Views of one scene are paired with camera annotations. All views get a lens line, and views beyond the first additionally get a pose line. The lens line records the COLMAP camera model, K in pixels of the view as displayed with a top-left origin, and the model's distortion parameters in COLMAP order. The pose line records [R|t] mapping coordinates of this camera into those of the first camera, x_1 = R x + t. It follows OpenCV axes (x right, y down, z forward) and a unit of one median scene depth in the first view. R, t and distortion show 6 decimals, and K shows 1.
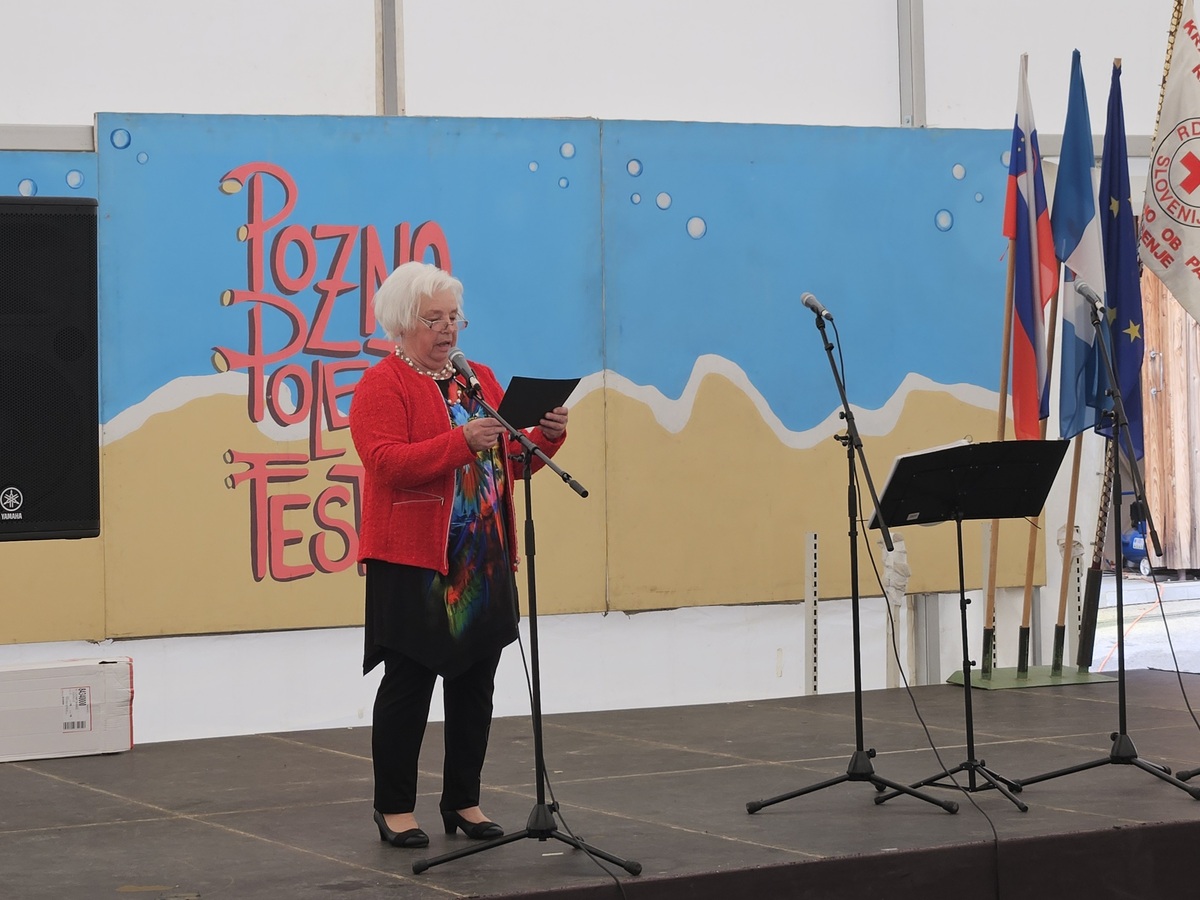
lens RADIAL K [[3291.7, 0, 566.8], [0, 3291.7, 350.4], [0, 0, 1]] dist [-0.649461, 9.622999]
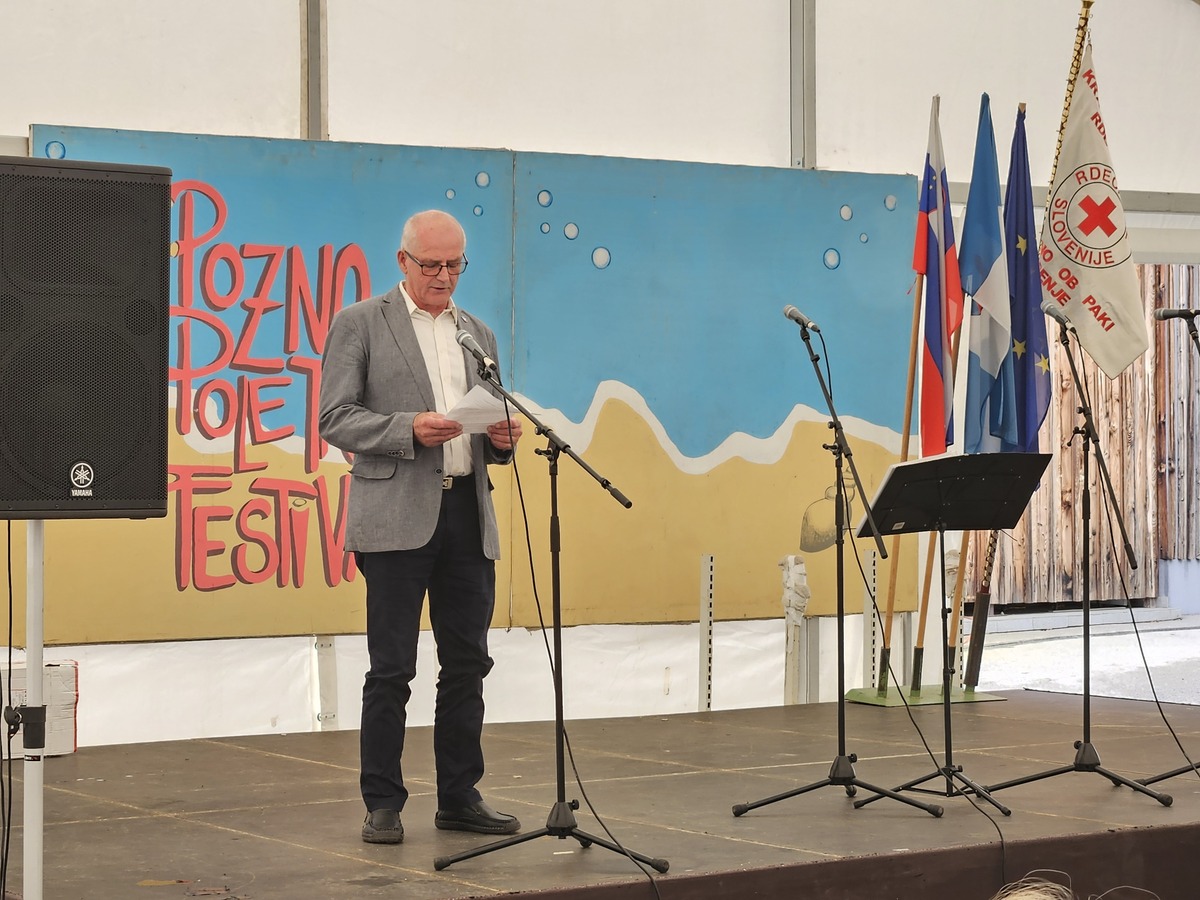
lens RADIAL K [[3026.6, 0, 595.7], [0, 3026.6, 451.2], [0, 0, 1]] dist [-0.725724, 11.477175]
pose [[0.995023, 0.020362, 0.097546, -0.057908], [-0.021539, 0.999707, 0.011027, 0.014000], [-0.097293, -0.013073, 0.995170, 0.056614]]
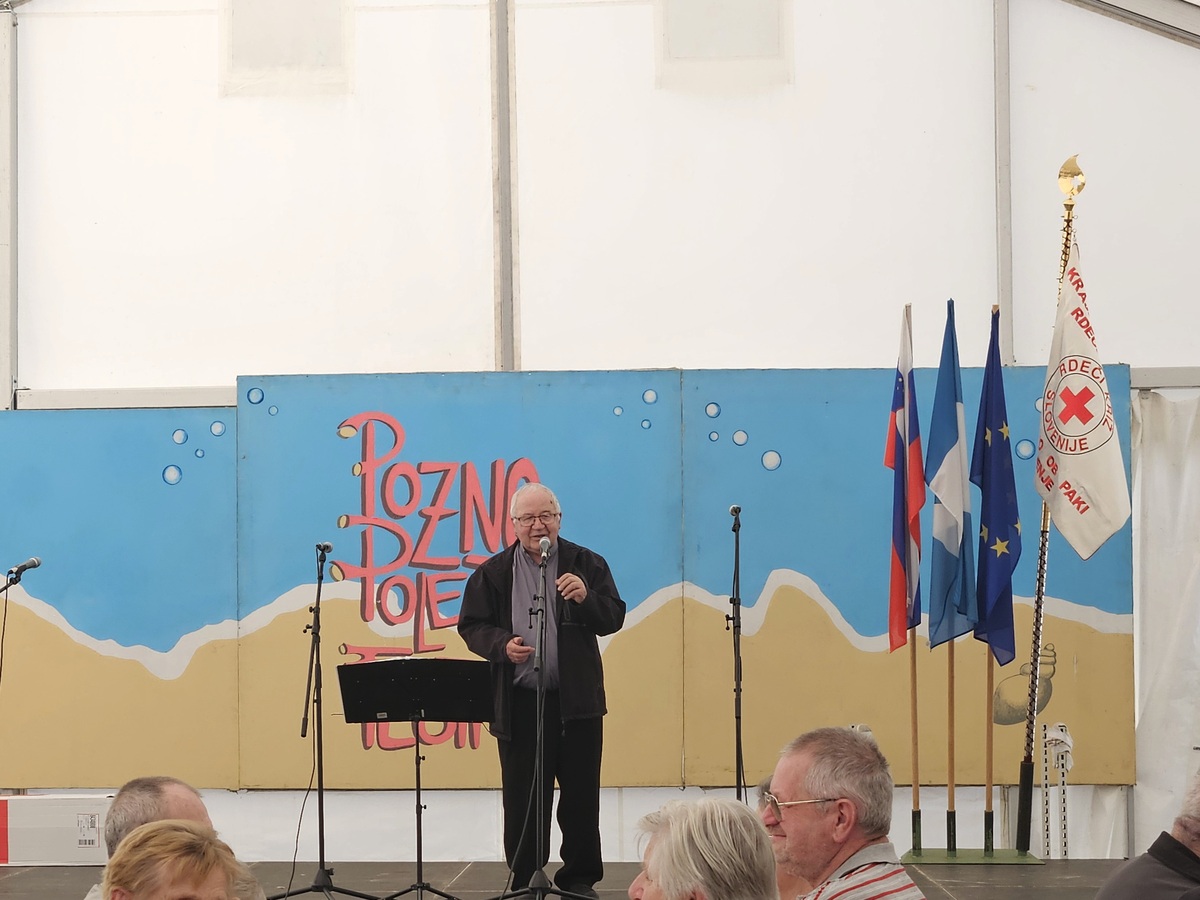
lens RADIAL K [[3399.3, 0, 527.6], [0, 3399.3, 435.0], [0, 0, 1]] dist [-1.008555, 18.349696]
pose [[0.858081, -0.015785, -0.513272, 0.617115], [-0.005900, 0.999158, -0.040593, 0.002958], [0.513481, 0.037860, 0.857265, -0.071152]]
